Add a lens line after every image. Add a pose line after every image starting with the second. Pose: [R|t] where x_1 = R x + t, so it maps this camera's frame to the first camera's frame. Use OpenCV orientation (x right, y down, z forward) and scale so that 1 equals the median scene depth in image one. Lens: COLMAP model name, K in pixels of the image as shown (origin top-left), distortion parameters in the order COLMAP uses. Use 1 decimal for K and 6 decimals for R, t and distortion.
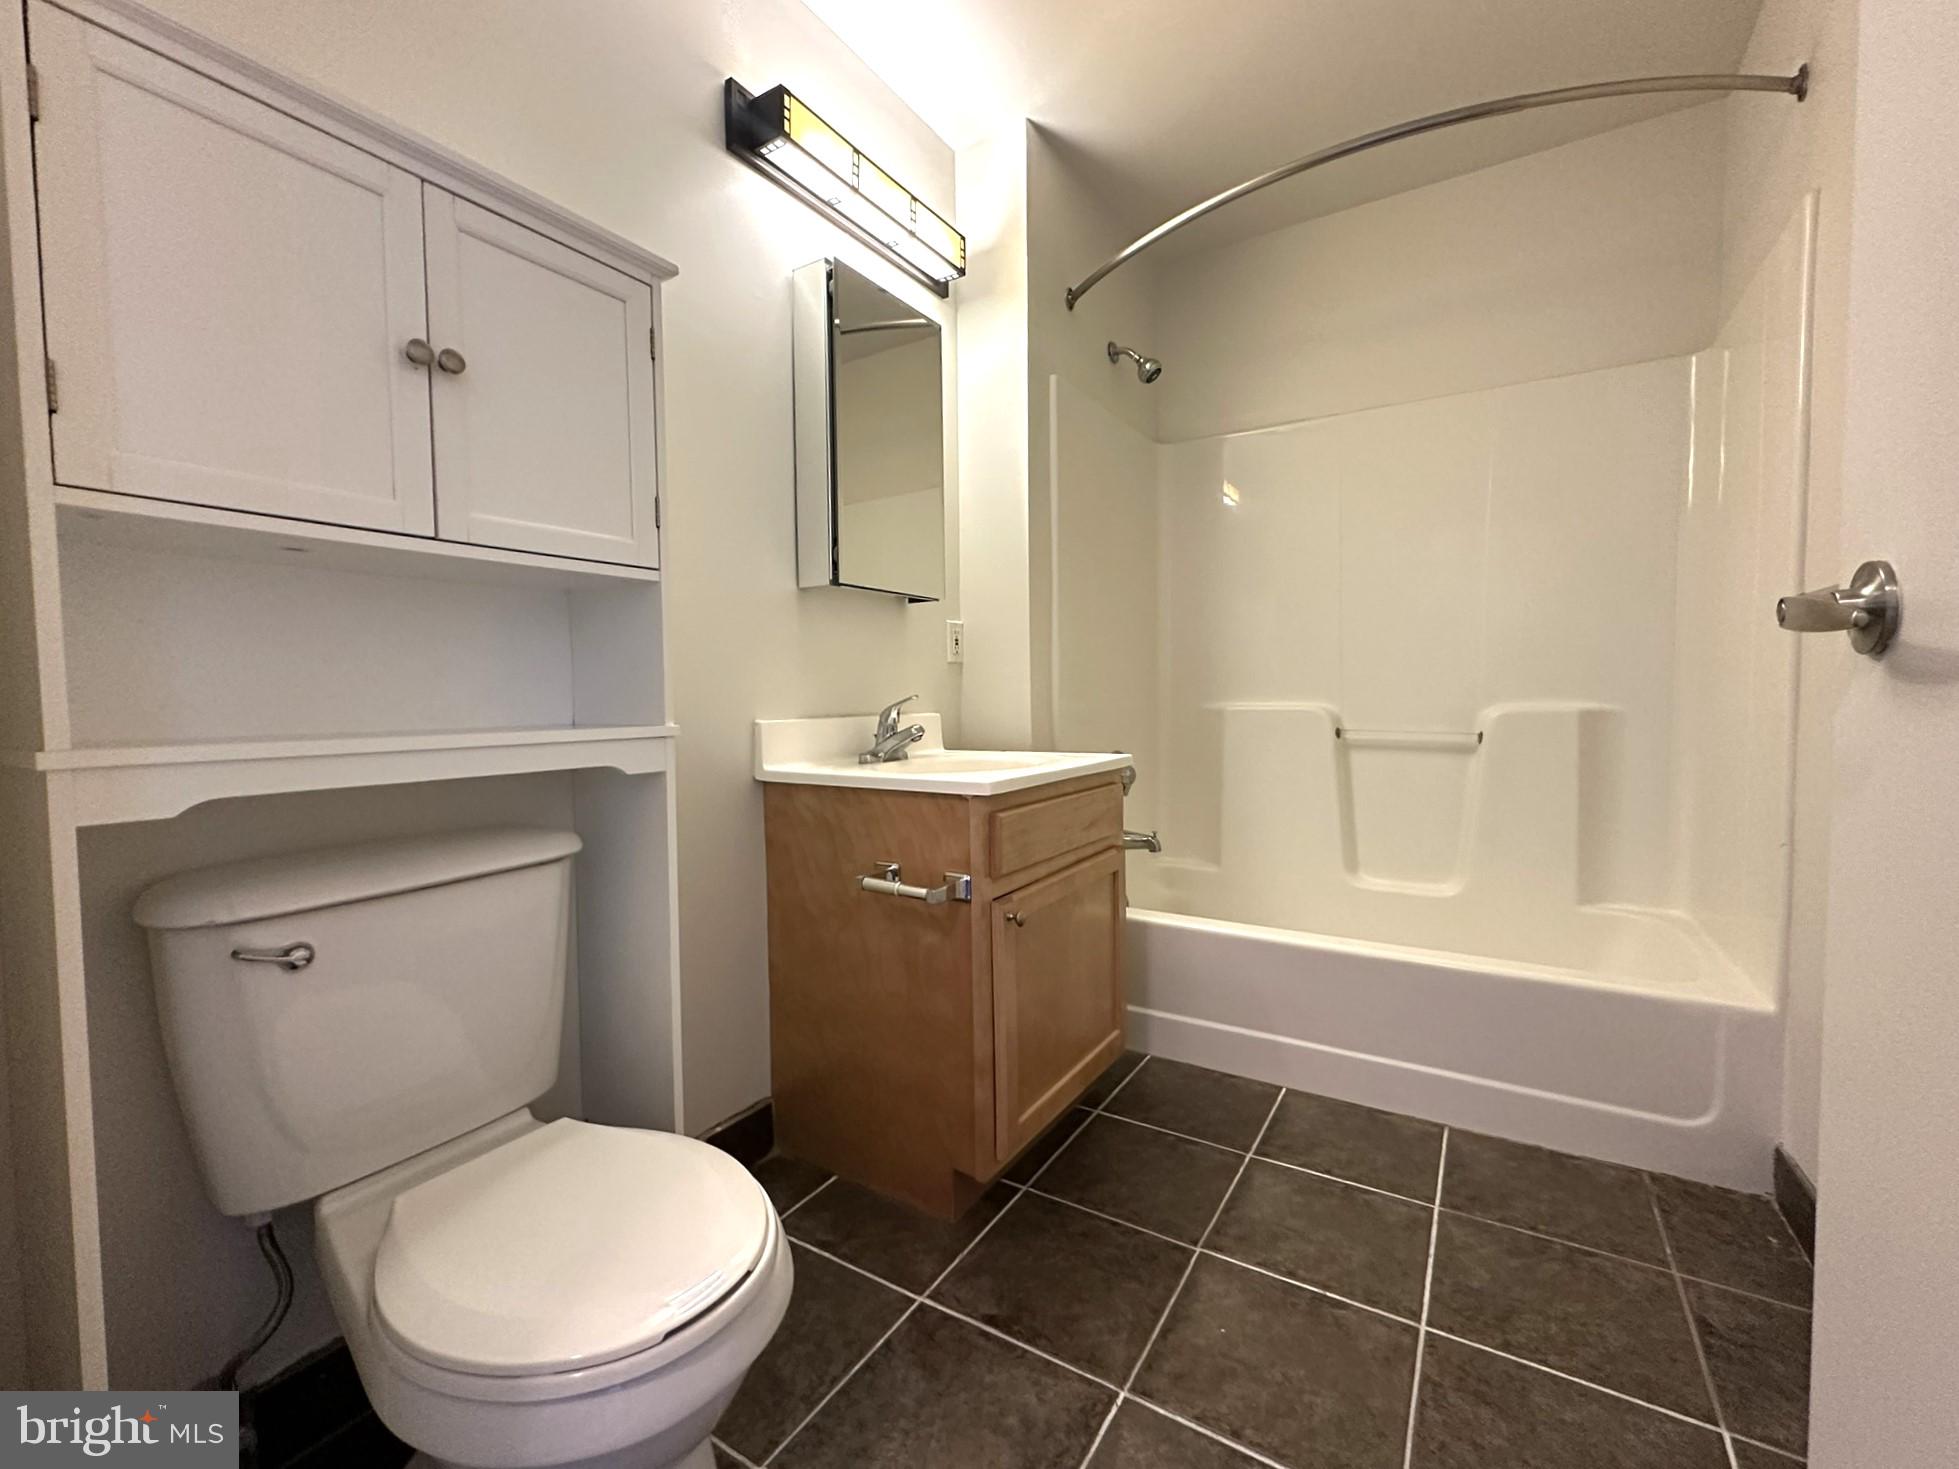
lens RADIAL K [[818.6, 0, 993.8], [0, 818.6, 730.6], [0, 0, 1]] dist [0.001223, 0.000092]
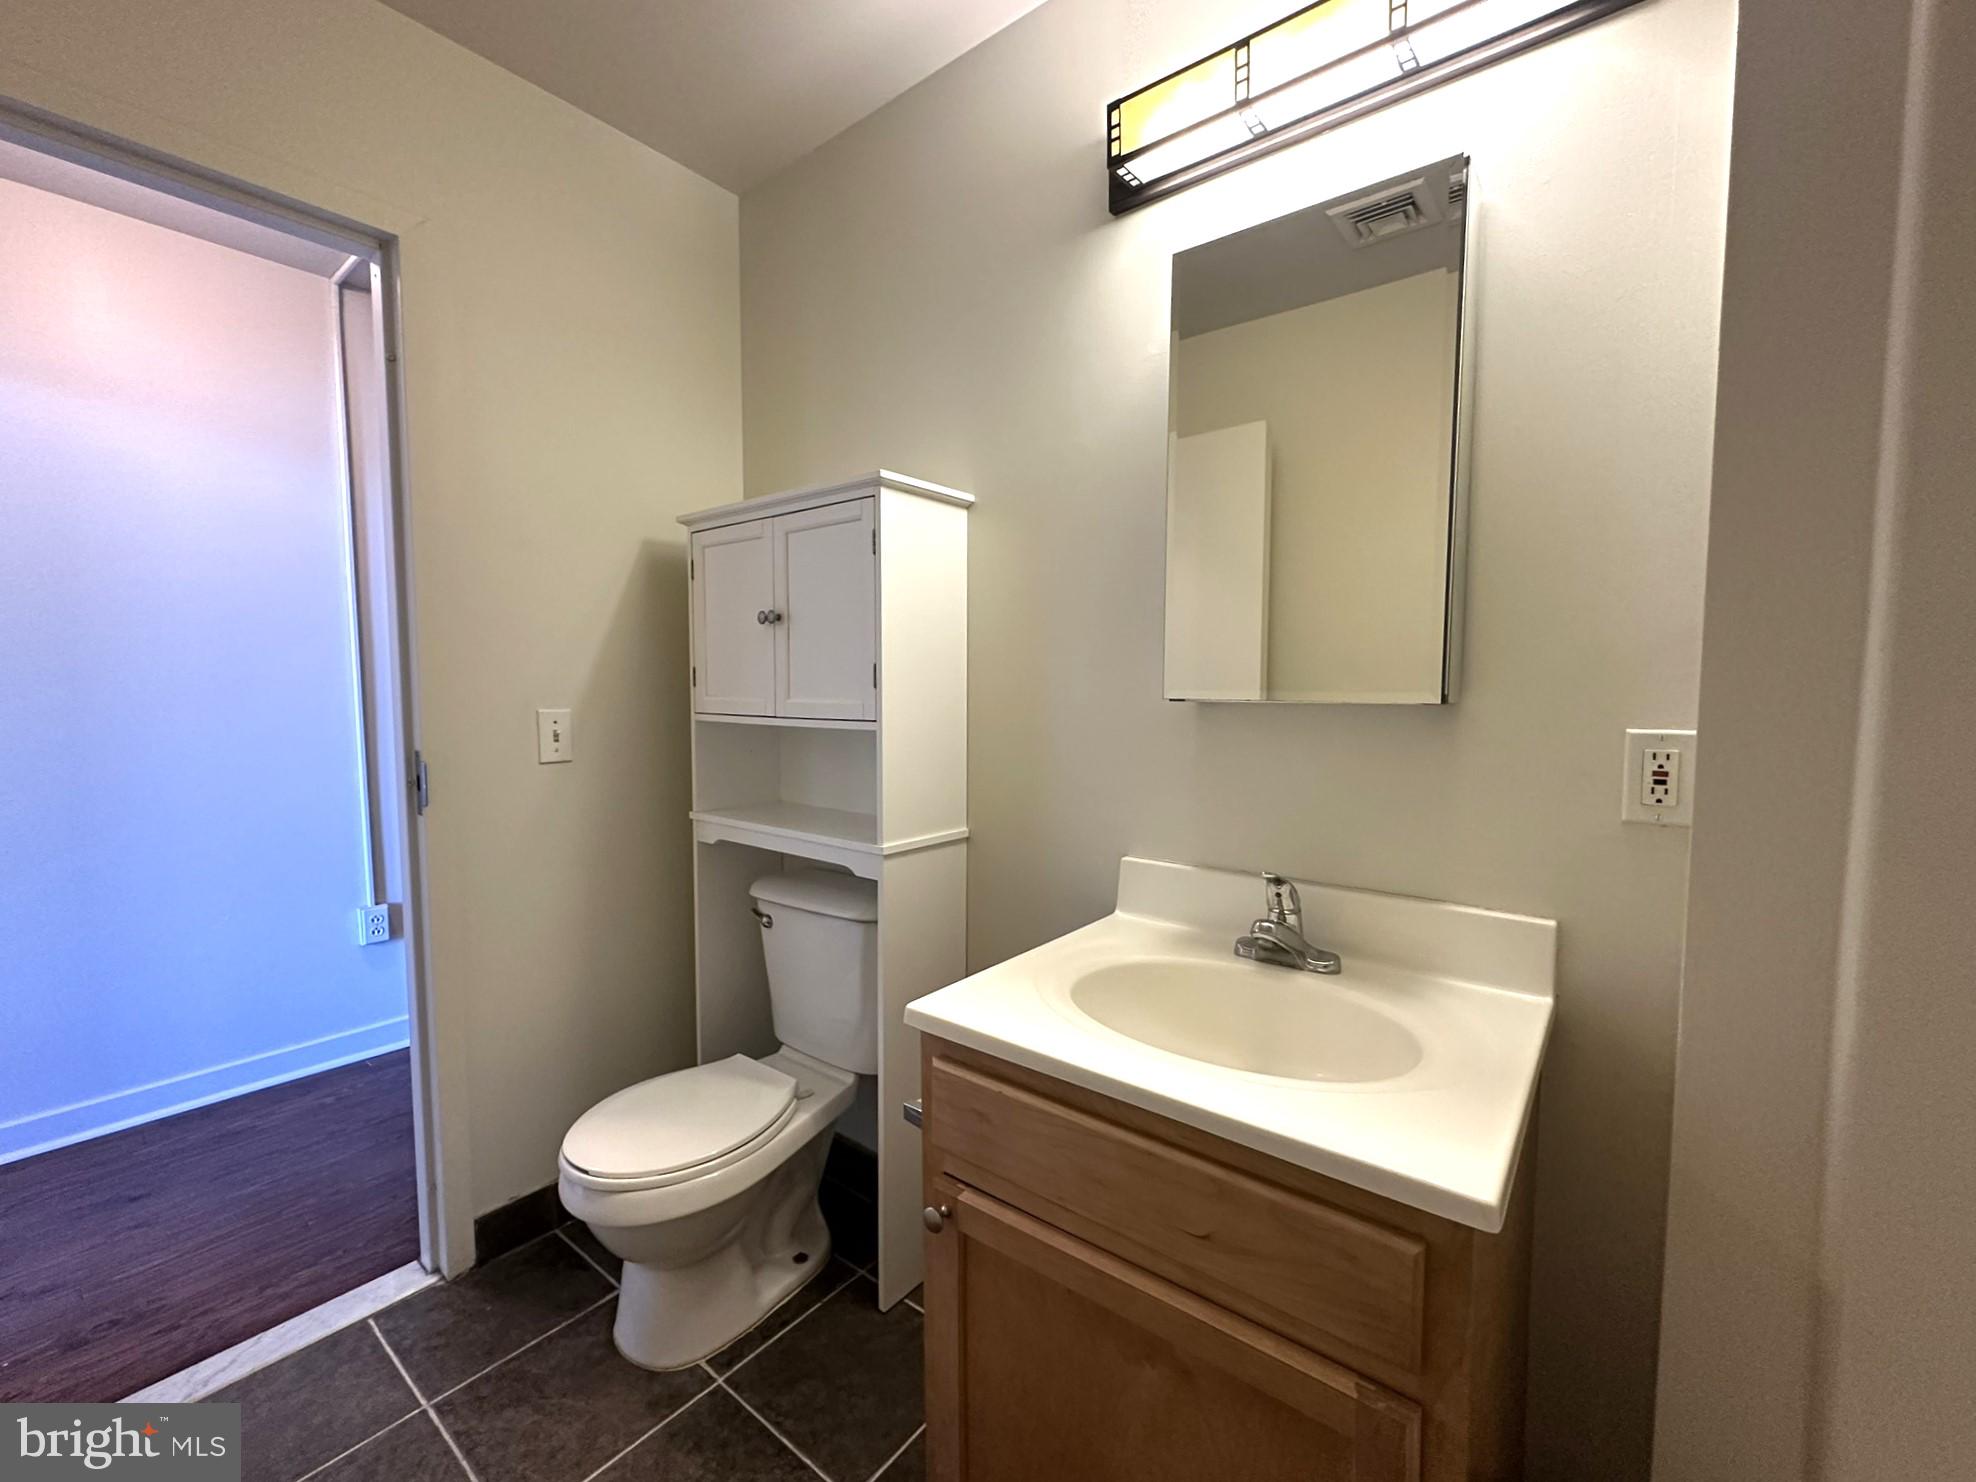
lens RADIAL K [[814.8, 0, 986.5], [0, 814.8, 737.9], [0, 0, 1]] dist [-0.002148, 0.000446]
pose [[-0.120152, 0.079989, -0.989528, 0.814333], [-0.043972, 0.995342, 0.085798, -0.289004], [0.991781, 0.053820, -0.116075, 1.328158]]
